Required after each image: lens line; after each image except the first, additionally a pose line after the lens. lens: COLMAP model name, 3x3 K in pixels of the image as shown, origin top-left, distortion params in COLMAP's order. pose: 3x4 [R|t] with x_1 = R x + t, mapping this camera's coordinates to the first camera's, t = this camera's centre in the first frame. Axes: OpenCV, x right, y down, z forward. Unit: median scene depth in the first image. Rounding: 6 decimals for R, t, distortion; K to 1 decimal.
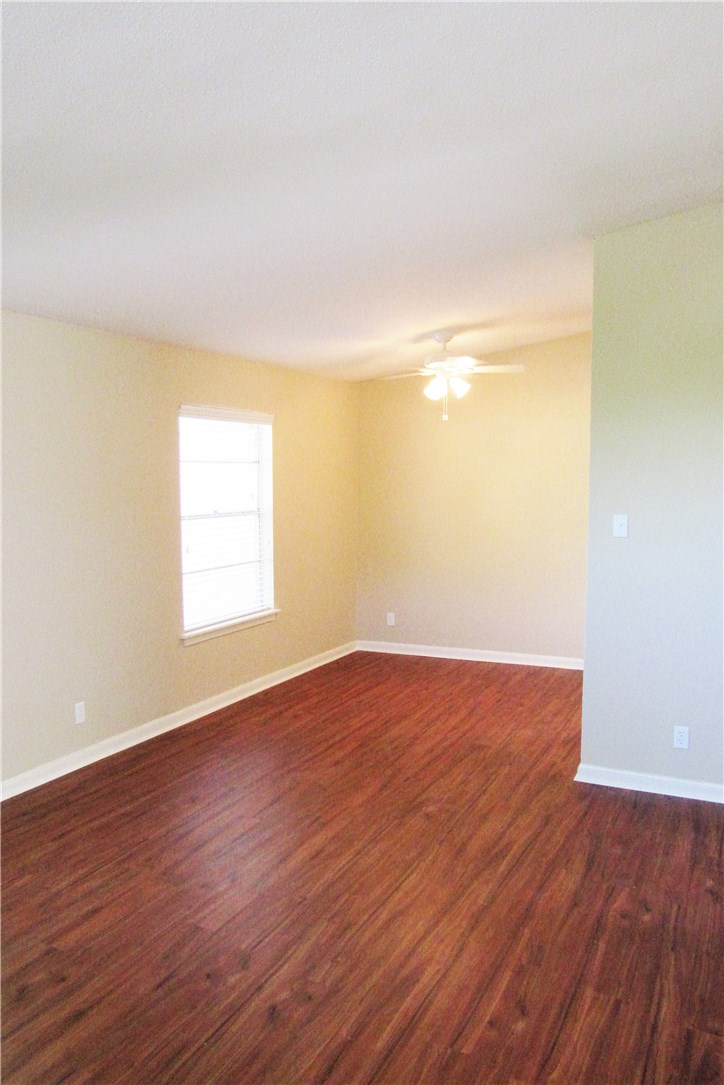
lens RADIAL K [[788.4, 0, 363.0], [0, 788.4, 545.6], [0, 0, 1]] dist [-0.006444, 0.002033]
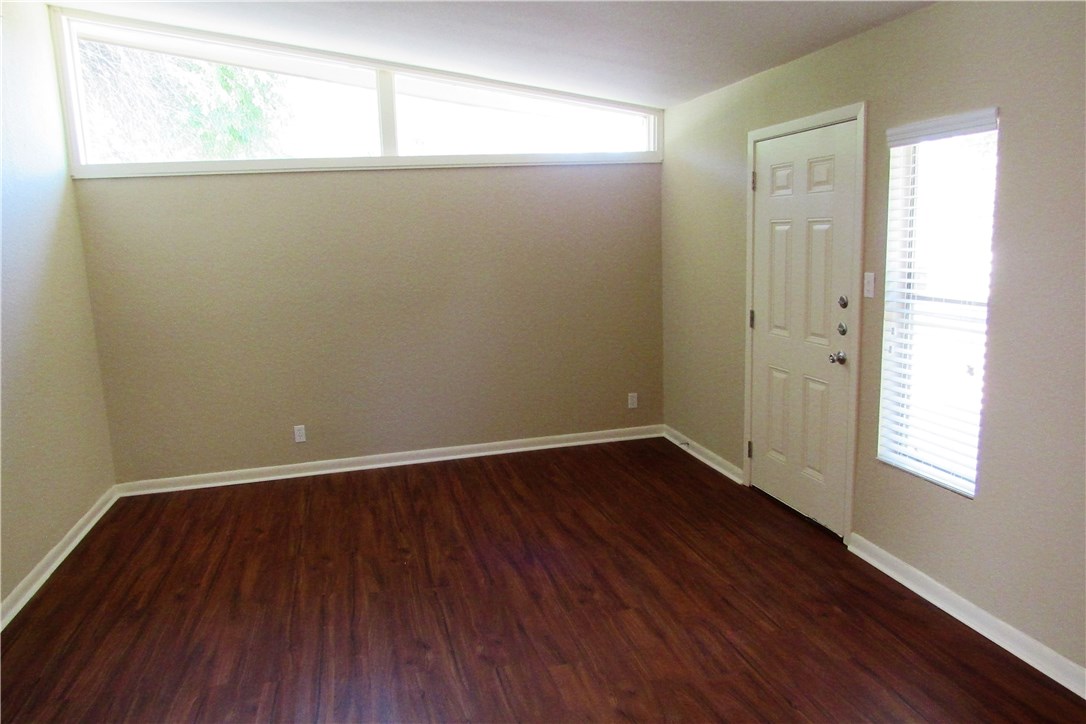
lens RADIAL K [[789.1, 0, 542.6], [0, 789.1, 361.6], [0, 0, 1]] dist [-0.006444, 0.002033]
pose [[-0.761966, 0.141400, -0.631992, 0.493464], [-0.015503, 0.971611, 0.236077, -0.173879], [0.647432, 0.189680, -0.738142, 2.002297]]
